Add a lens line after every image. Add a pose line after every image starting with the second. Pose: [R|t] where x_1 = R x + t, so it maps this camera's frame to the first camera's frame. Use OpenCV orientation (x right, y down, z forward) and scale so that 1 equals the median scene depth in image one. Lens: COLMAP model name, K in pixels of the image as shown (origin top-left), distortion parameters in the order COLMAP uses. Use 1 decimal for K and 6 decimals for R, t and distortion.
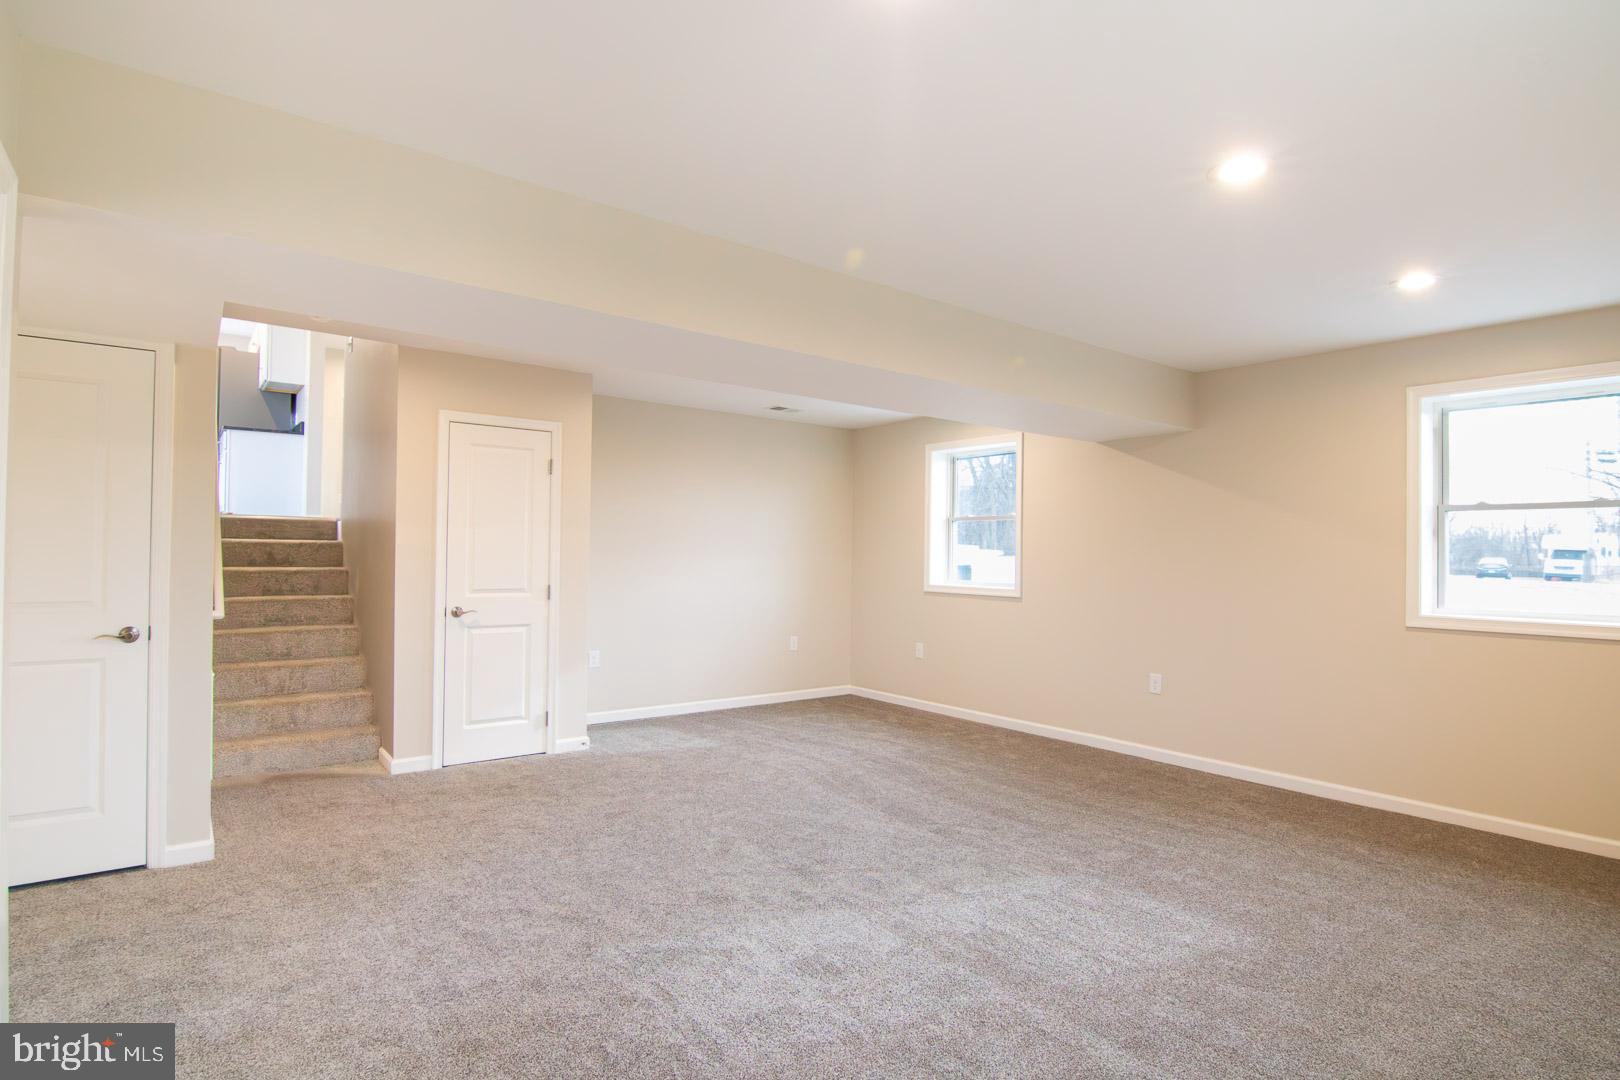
lens RADIAL K [[829.1, 0, 806.2], [0, 829.1, 540.1], [0, 0, 1]] dist [-0.002136, -0.011924]
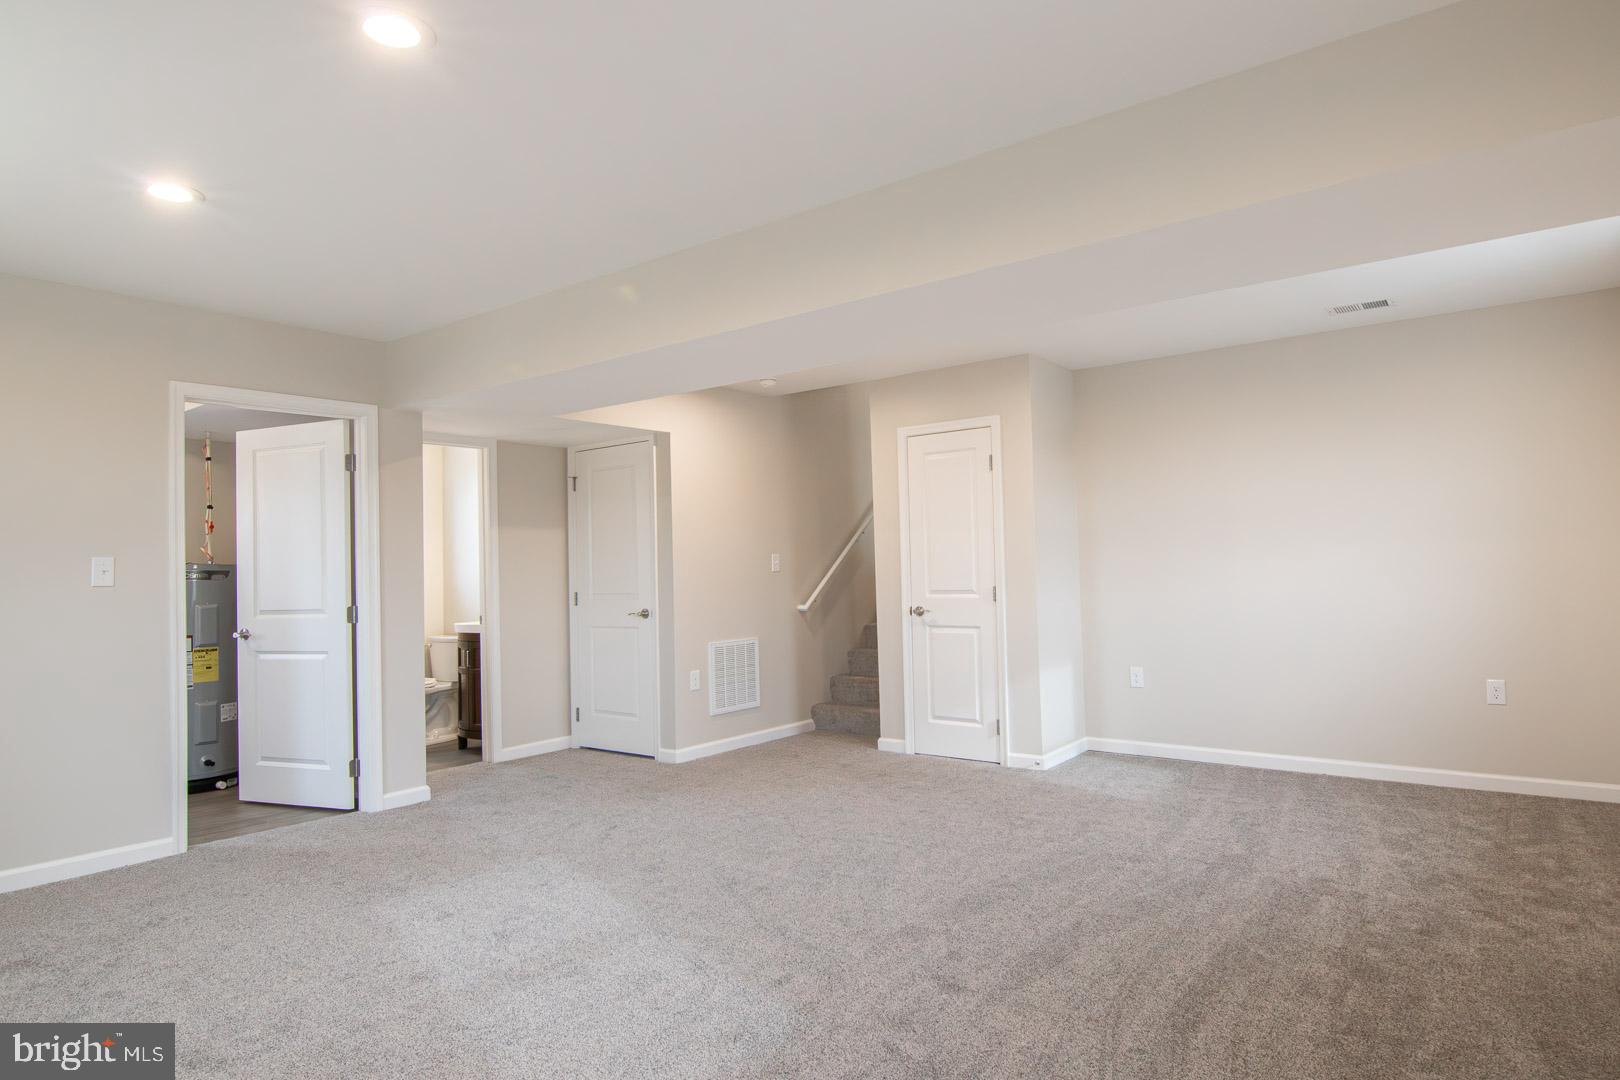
lens RADIAL K [[914.0, 0, 802.6], [0, 914.0, 532.4], [0, 0, 1]] dist [-0.000648, 0.000112]
pose [[0.266235, -0.058754, -0.962116, 0.687995], [0.041857, 0.997904, -0.049357, 0.036894], [0.962999, -0.027131, 0.268136, 0.539390]]
